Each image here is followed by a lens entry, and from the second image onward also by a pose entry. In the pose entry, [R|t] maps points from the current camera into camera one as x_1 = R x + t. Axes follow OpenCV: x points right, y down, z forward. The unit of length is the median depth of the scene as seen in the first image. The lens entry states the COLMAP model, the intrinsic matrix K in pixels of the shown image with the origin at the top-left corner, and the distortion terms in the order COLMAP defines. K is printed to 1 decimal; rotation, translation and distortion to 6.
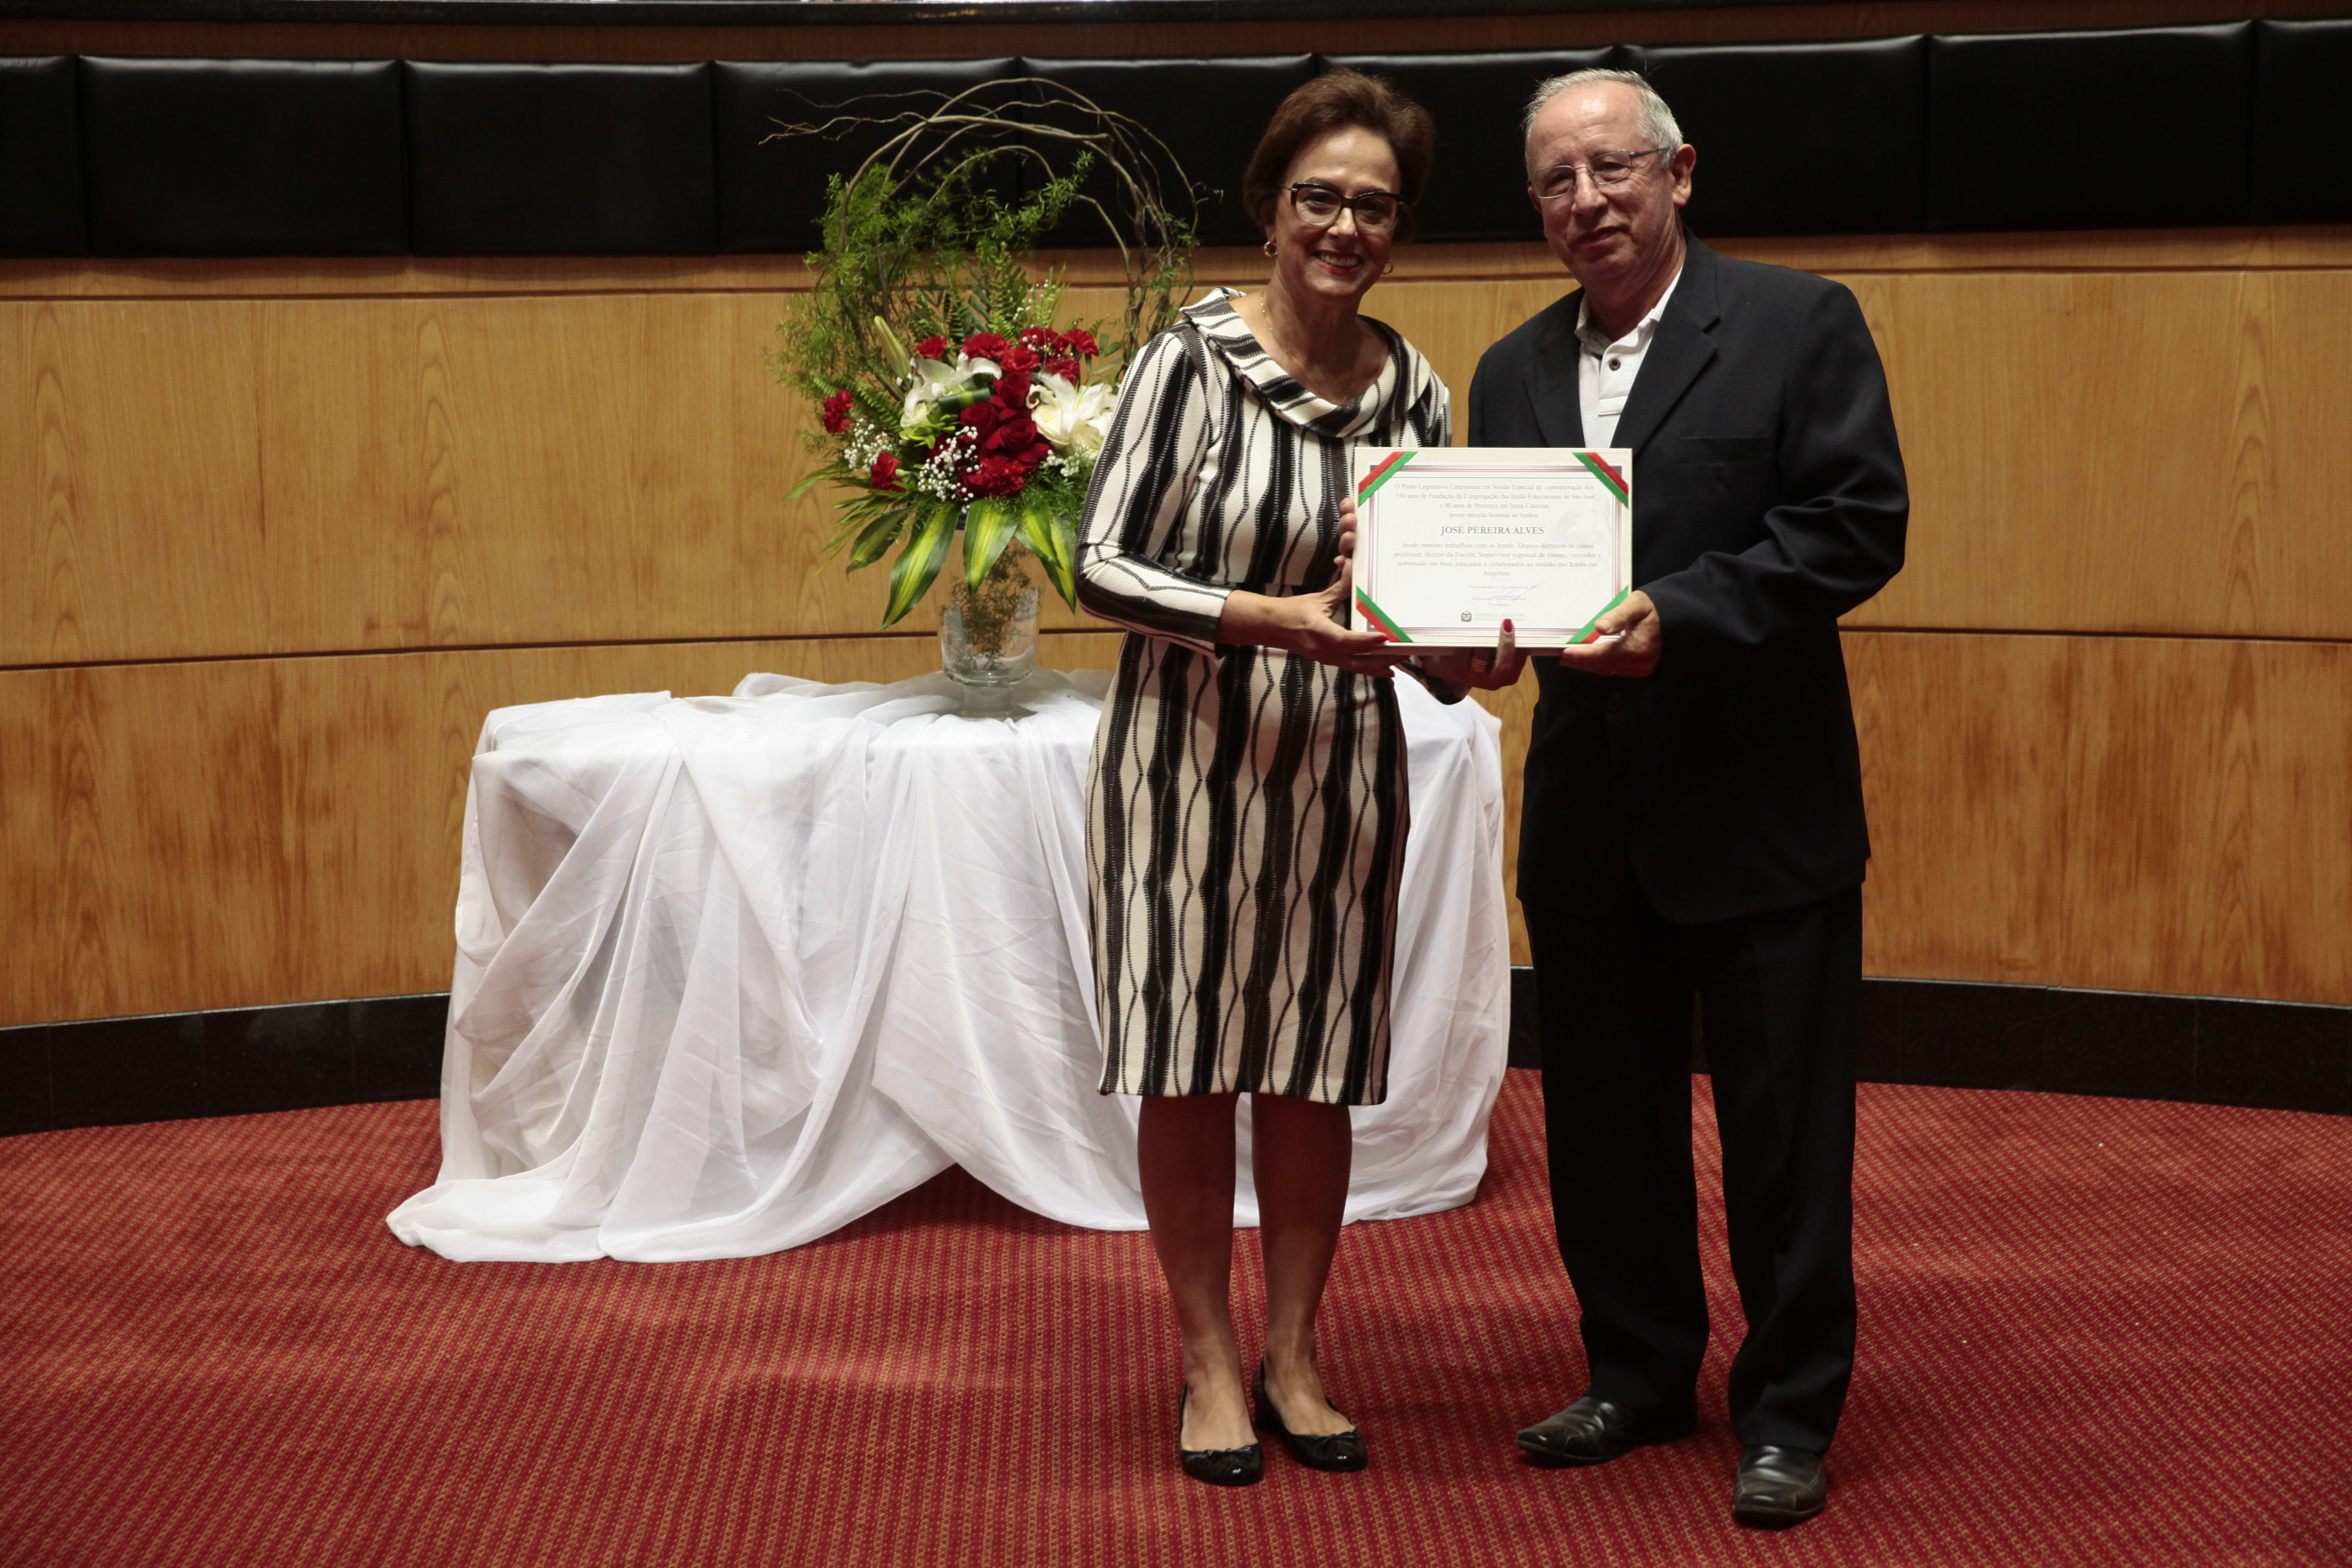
lens RADIAL K [[4226.1, 0, 1171.1], [0, 4226.1, 800.3], [0, 0, 1]] dist [0.161441, 0.334500]
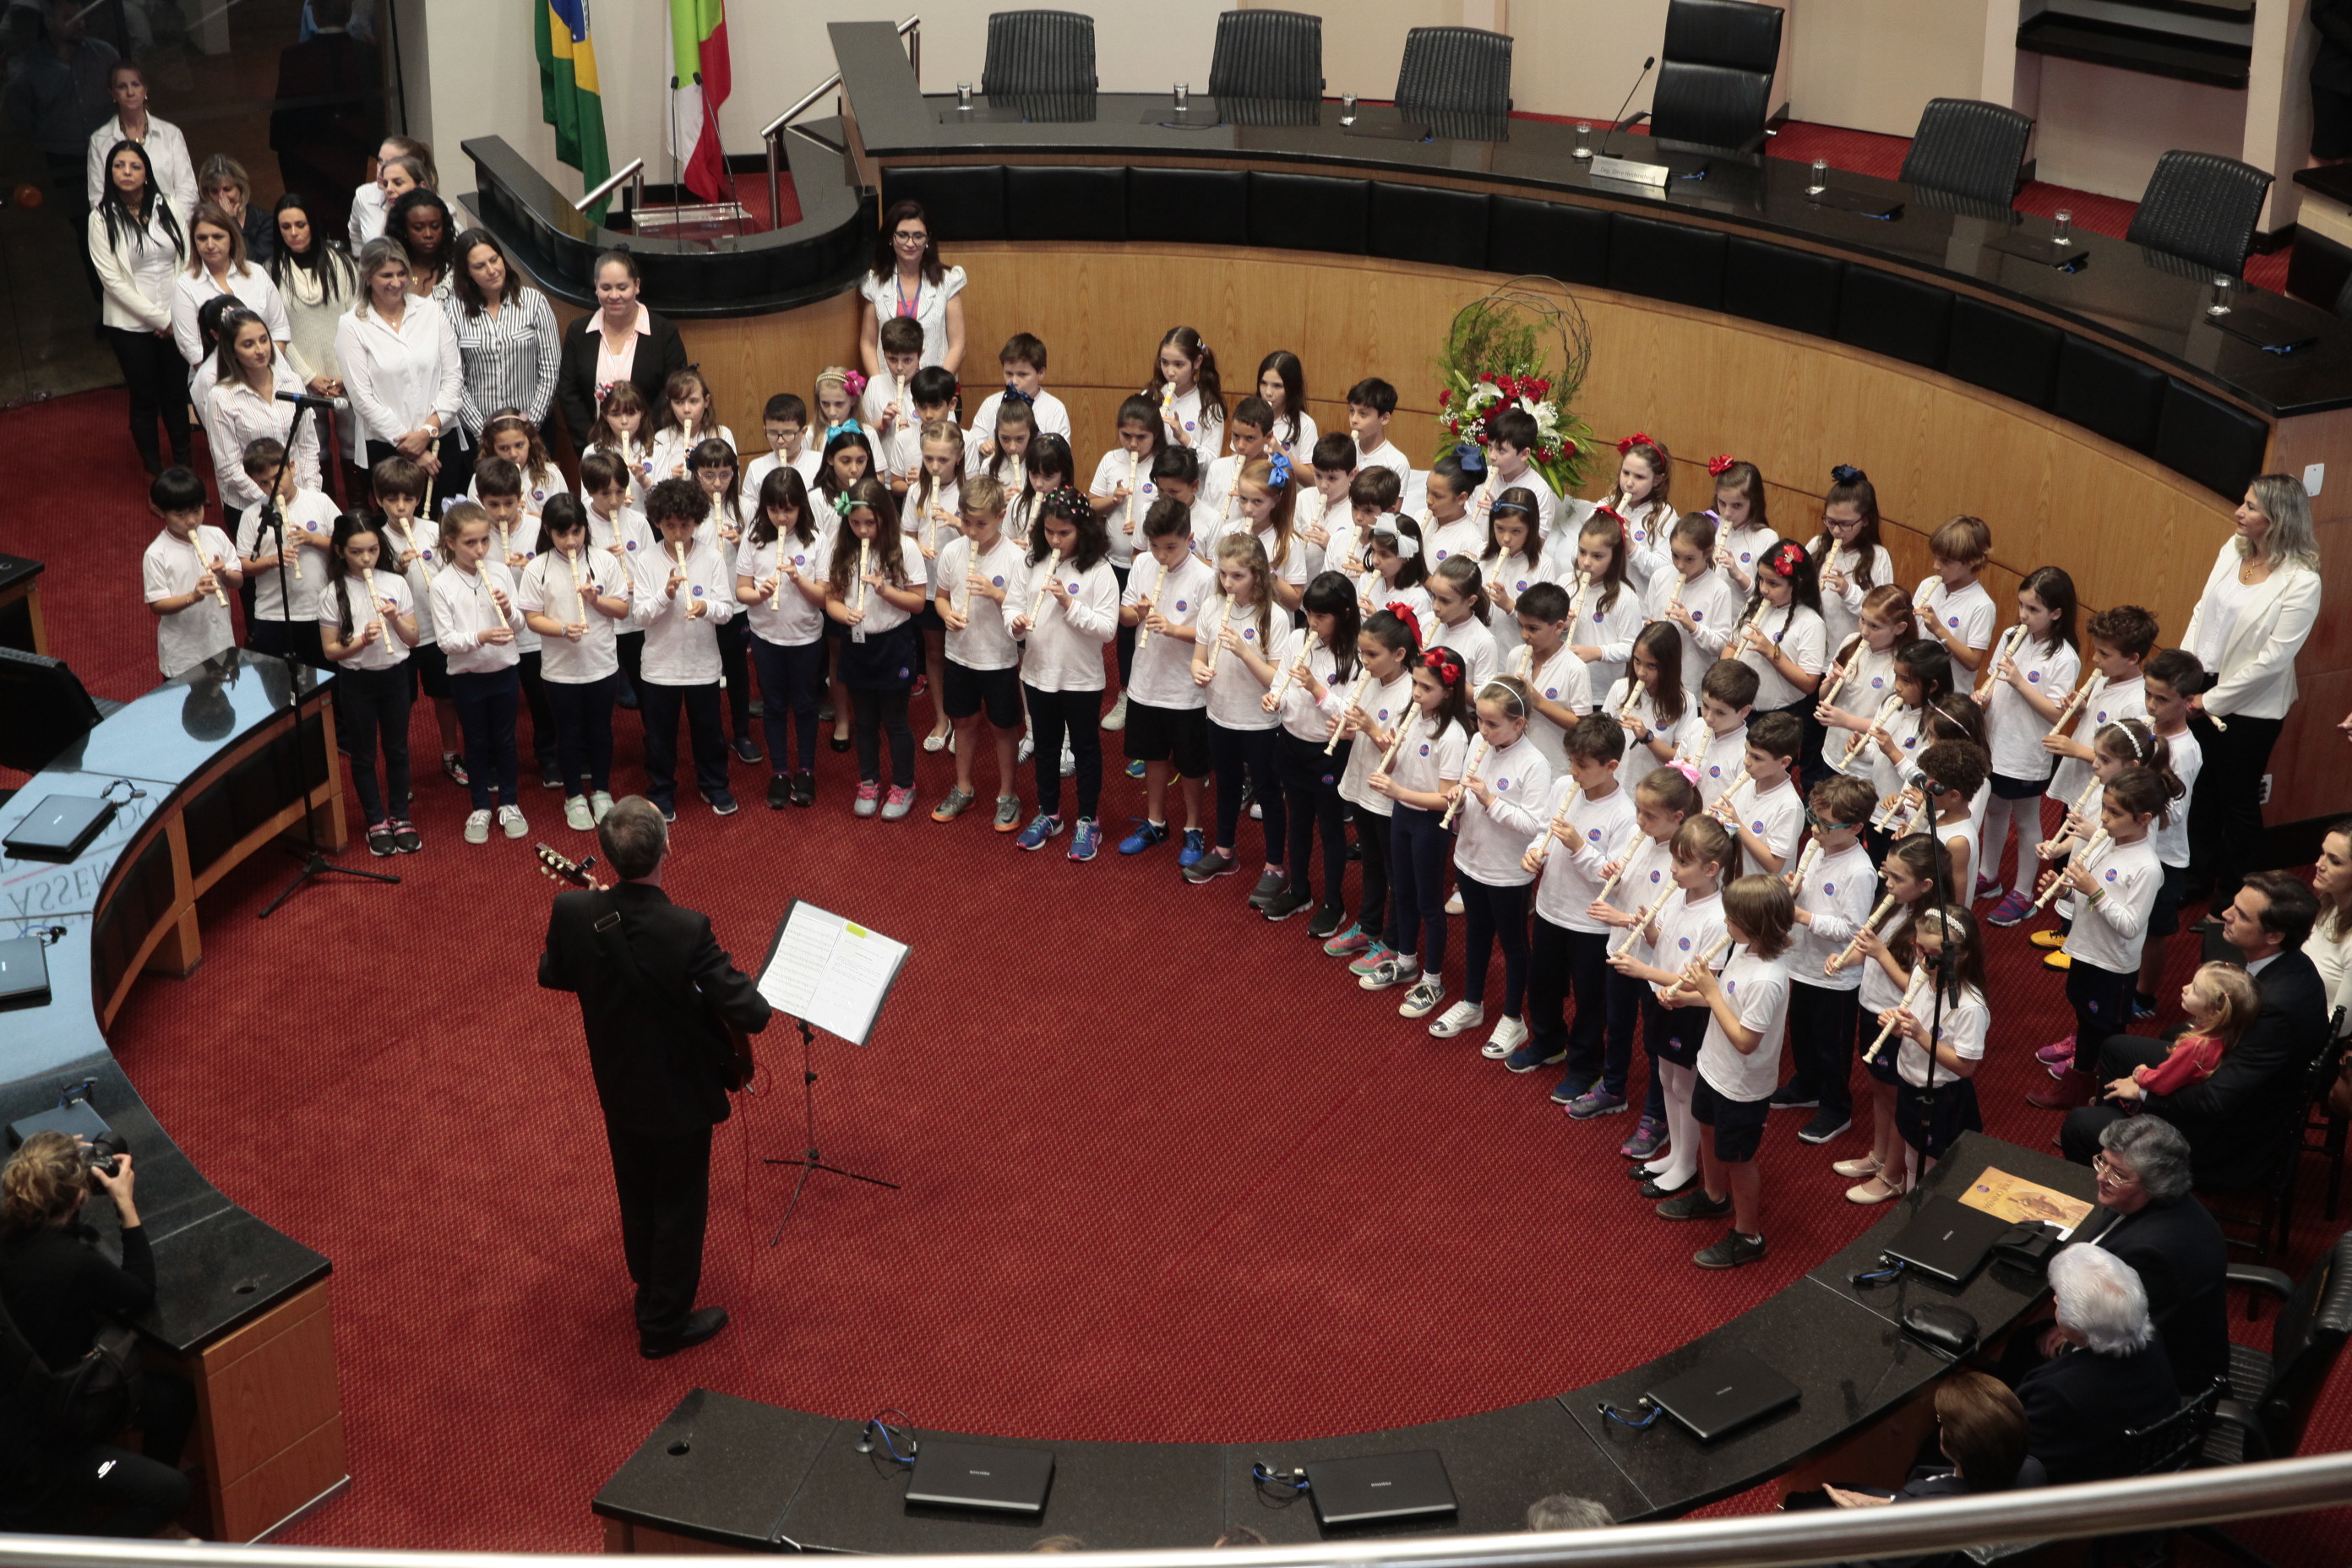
lens RADIAL K [[3480.6, 0, 1164.6], [0, 3480.6, 778.3], [0, 0, 1]] dist [0.117013, 0.054124]
pose [[0.844638, 0.260689, -0.467576, 0.767492], [-0.088782, 0.929540, 0.357873, -0.573972], [0.527924, -0.260760, 0.808270, -0.800744]]
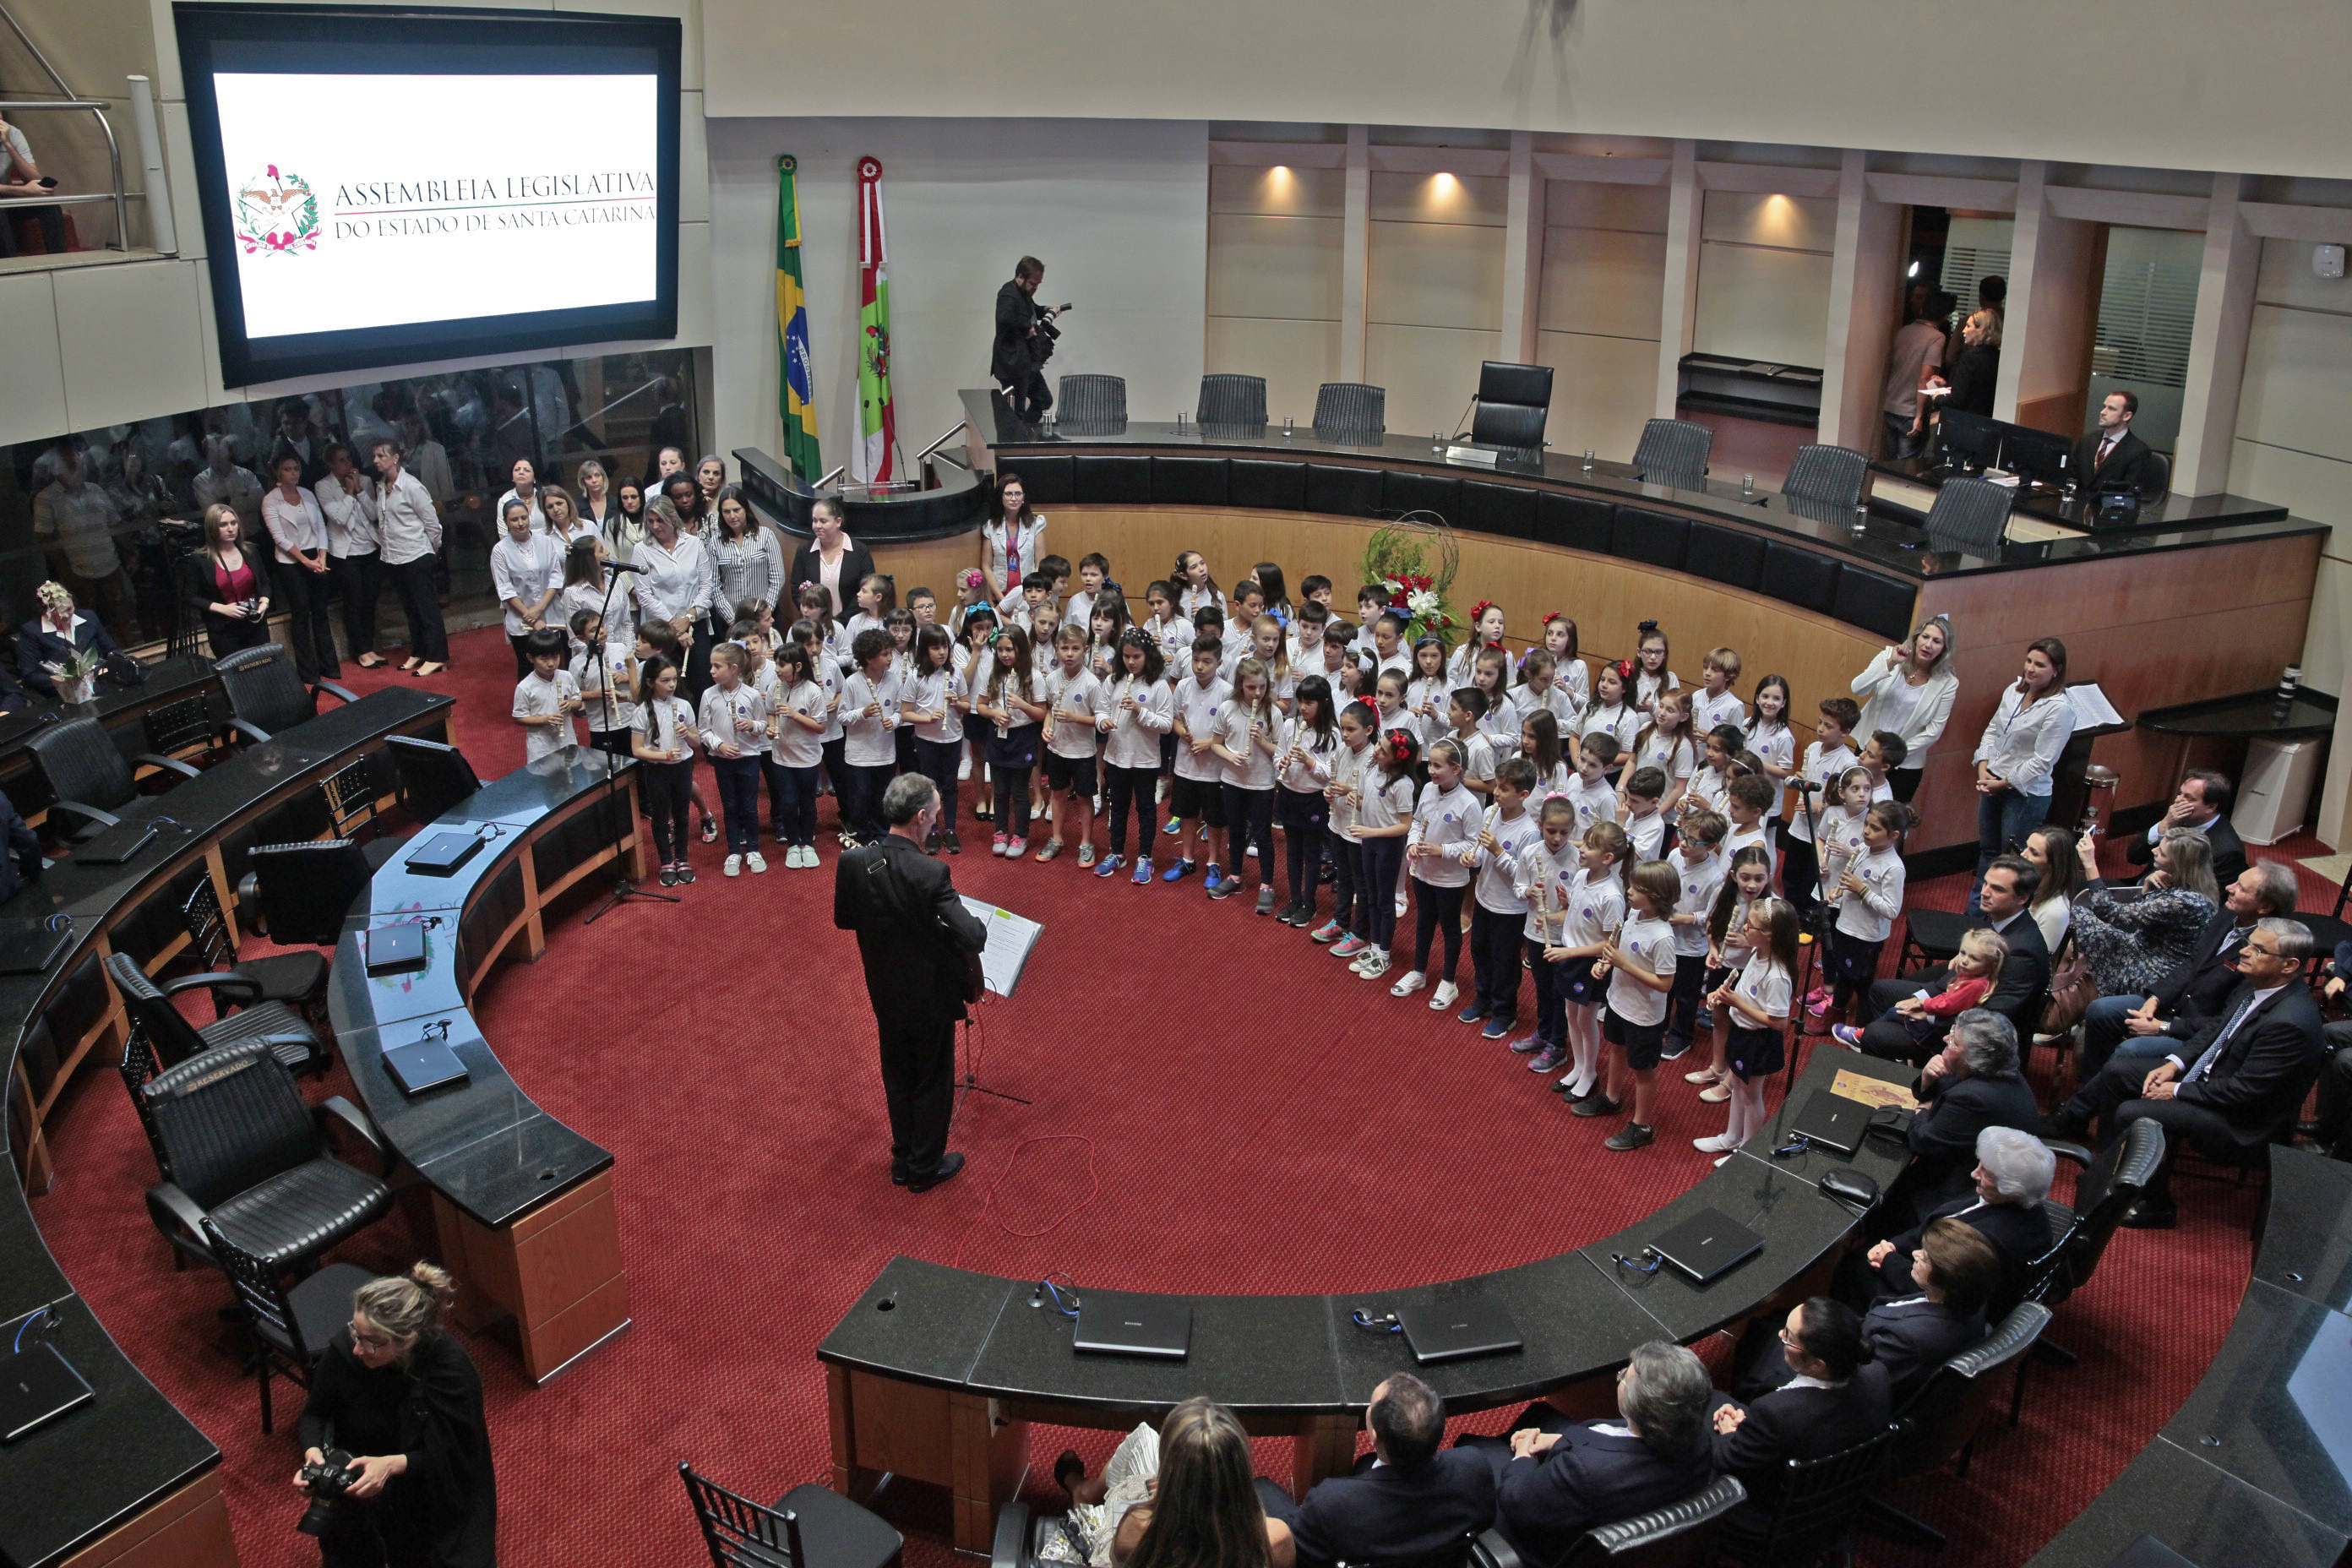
lens RADIAL K [[1753.8, 0, 1176.0], [0, 1753.8, 784.0], [0, 0, 1]] dist [-0.100591, 0.102499]
pose [[0.868605, 0.220805, -0.443588, 0.499590], [-0.098581, 0.954335, 0.282004, -0.337866], [0.485600, -0.201221, 0.850707, -0.488413]]
